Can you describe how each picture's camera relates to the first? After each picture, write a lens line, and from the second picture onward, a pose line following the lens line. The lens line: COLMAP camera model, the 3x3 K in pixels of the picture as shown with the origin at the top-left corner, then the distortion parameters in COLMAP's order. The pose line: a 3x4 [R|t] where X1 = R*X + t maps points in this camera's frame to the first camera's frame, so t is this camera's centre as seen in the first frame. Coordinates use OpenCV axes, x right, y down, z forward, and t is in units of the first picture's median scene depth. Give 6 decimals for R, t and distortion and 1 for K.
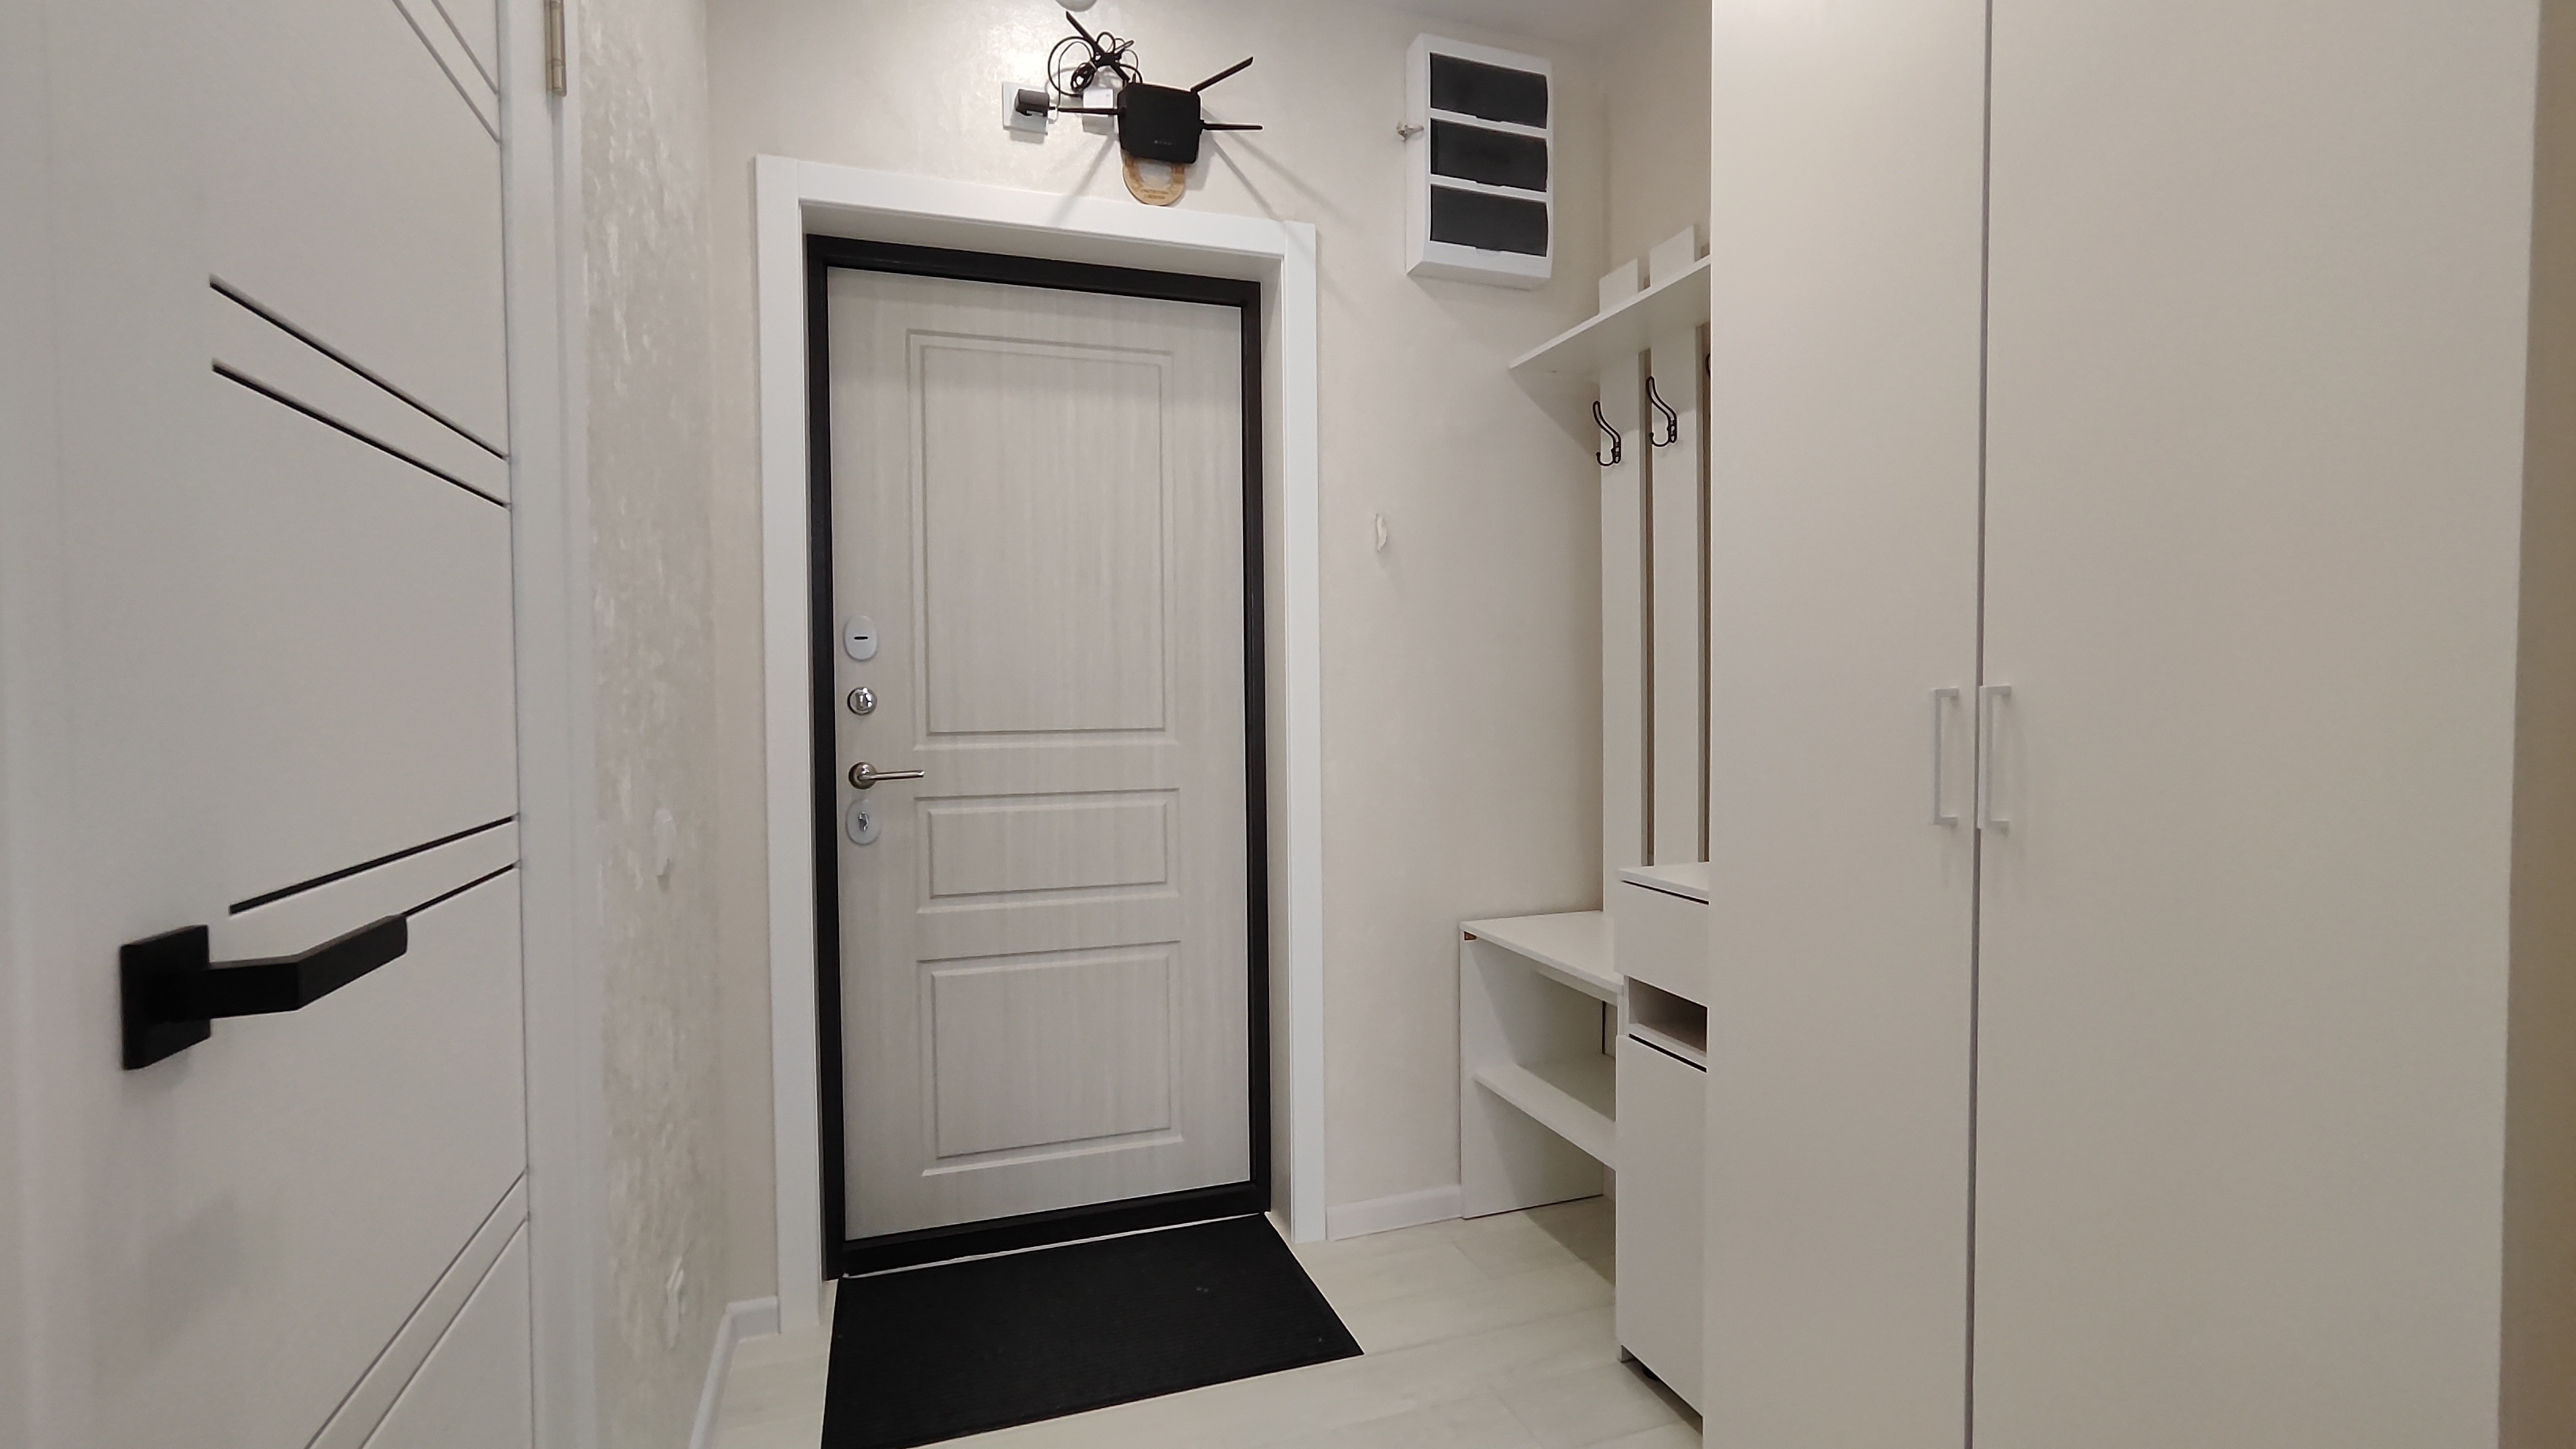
lens RADIAL K [[1182.5, 0, 1299.1], [0, 1182.5, 723.9], [0, 0, 1]] dist [0.001172, 0.000348]
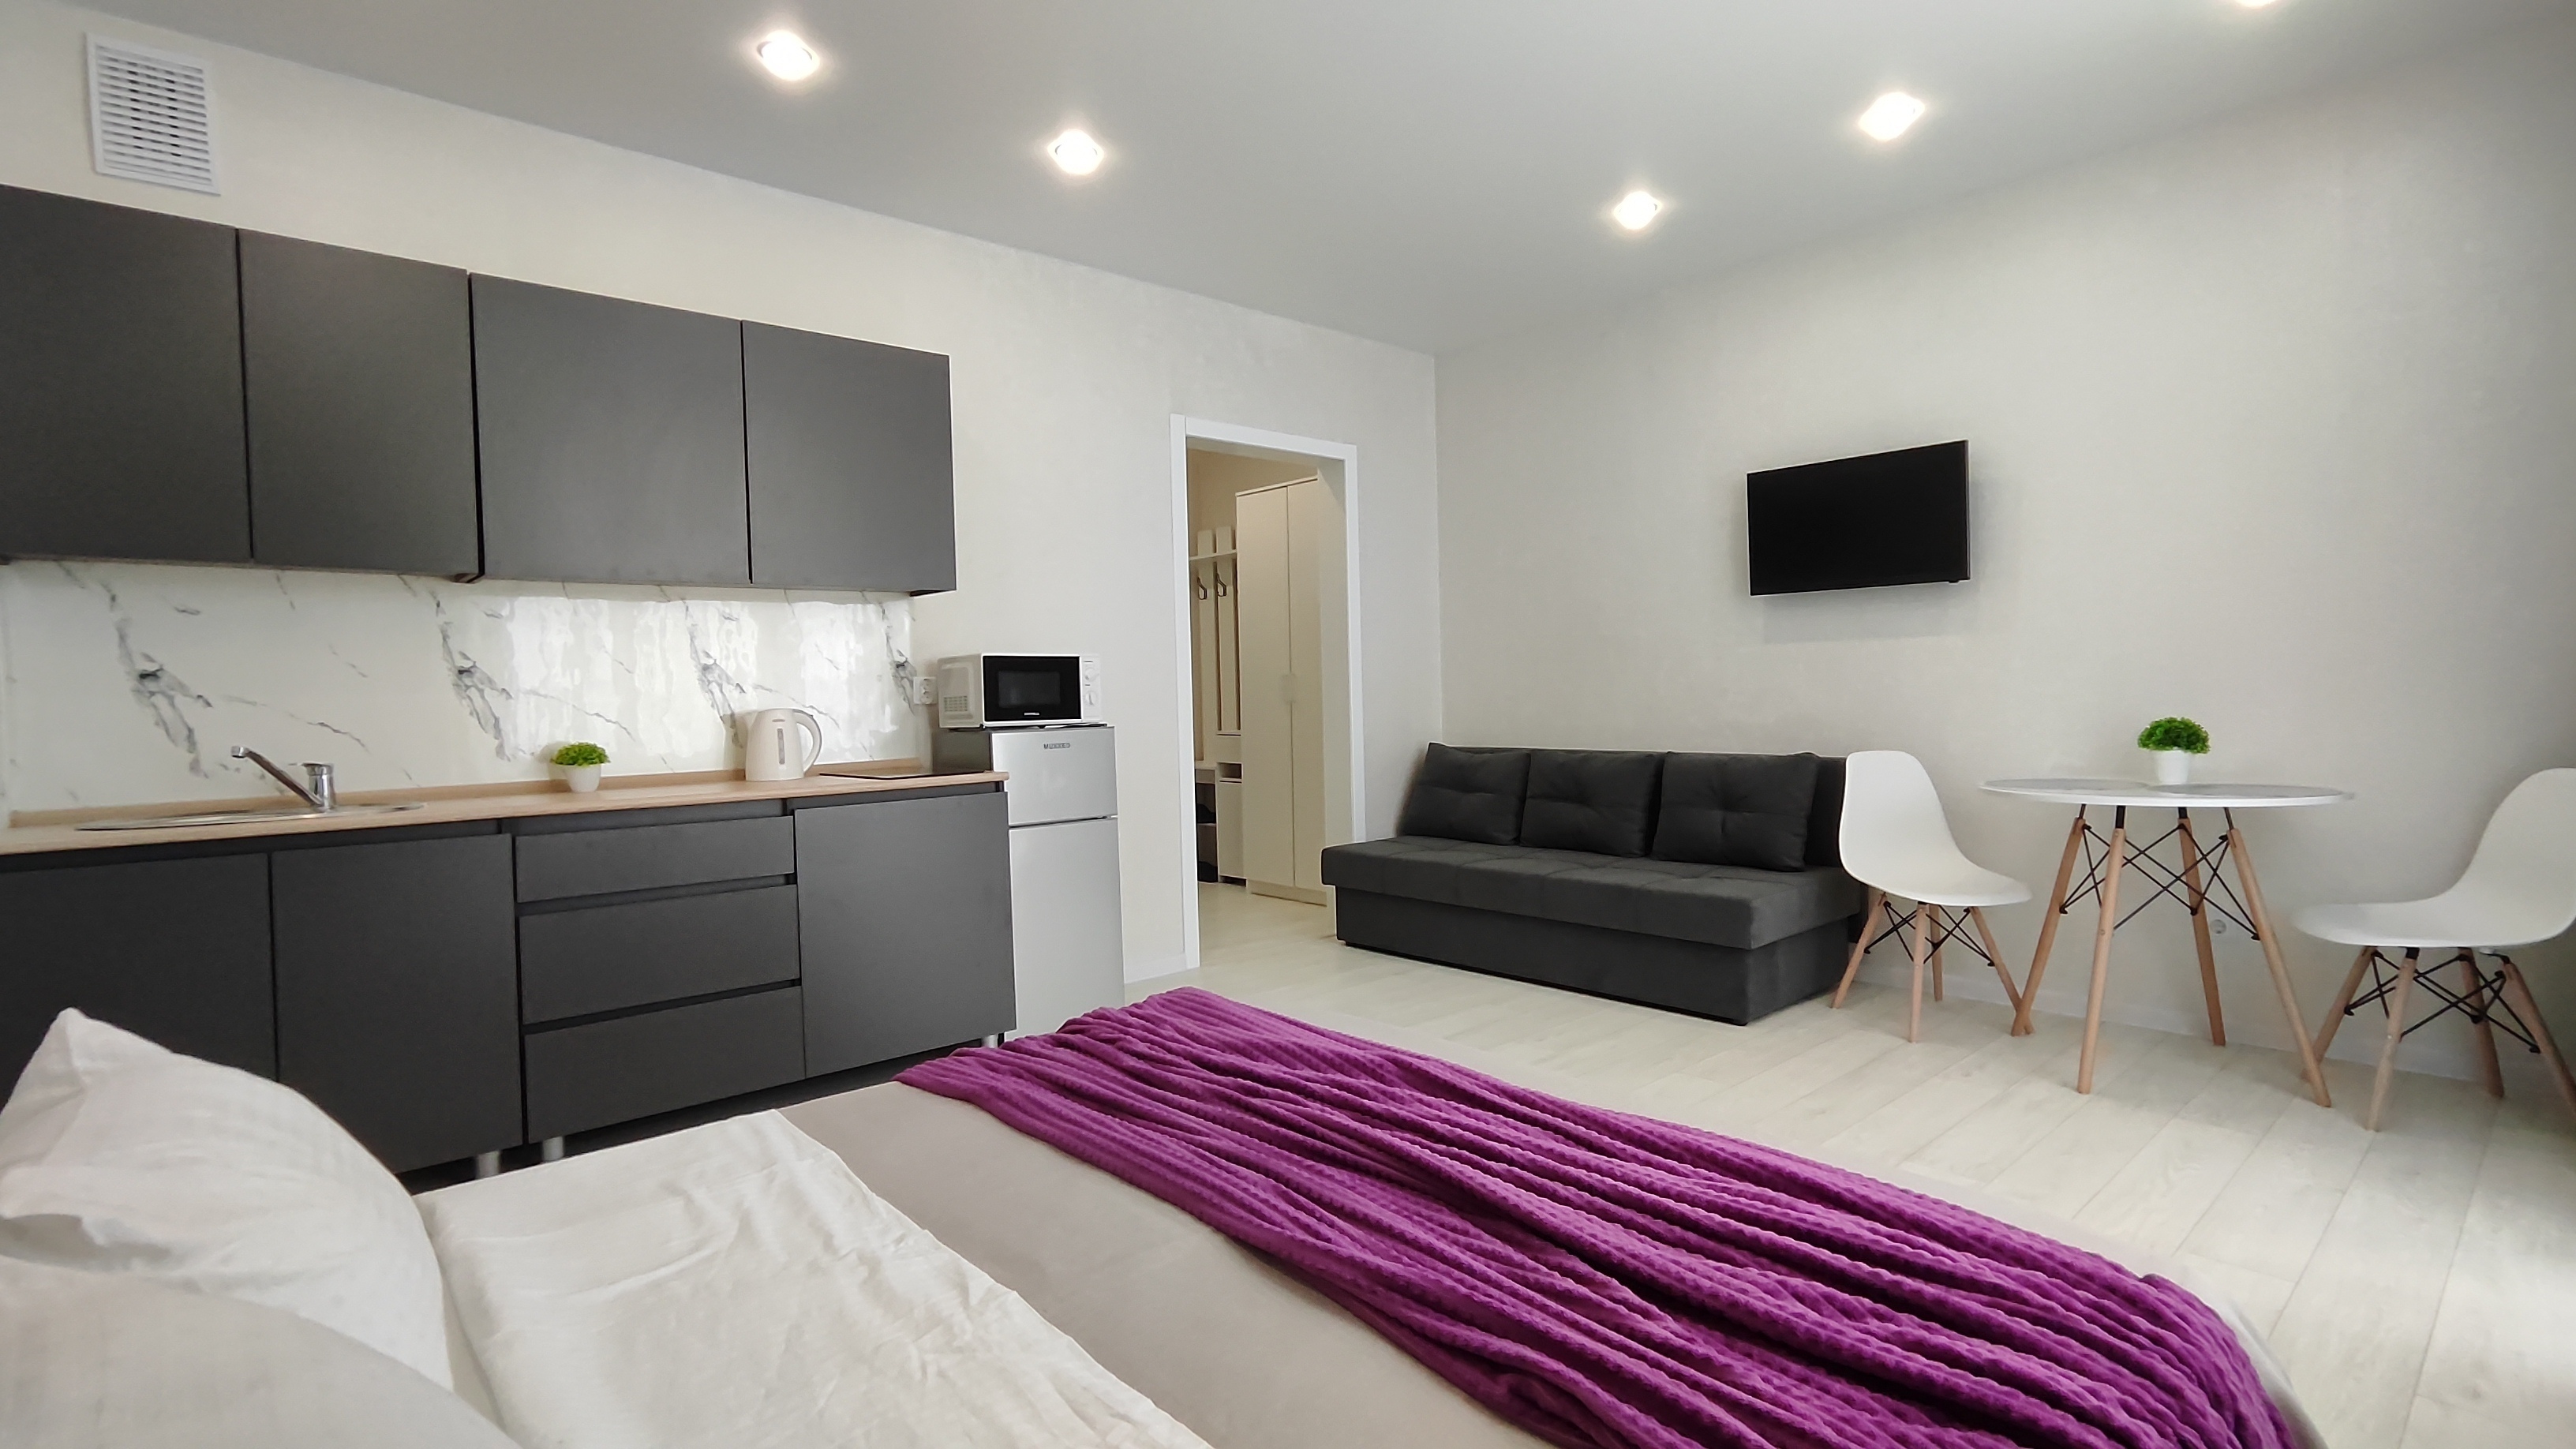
lens RADIAL K [[1182.5, 0, 1299.1], [0, 1182.5, 723.9], [0, 0, 1]] dist [0.001172, 0.000348]
pose [[0.918901, -0.023407, 0.393794, -0.698751], [0.021983, 0.999725, 0.008128, 0.066292], [-0.393876, 0.001188, 0.919163, -1.827975]]
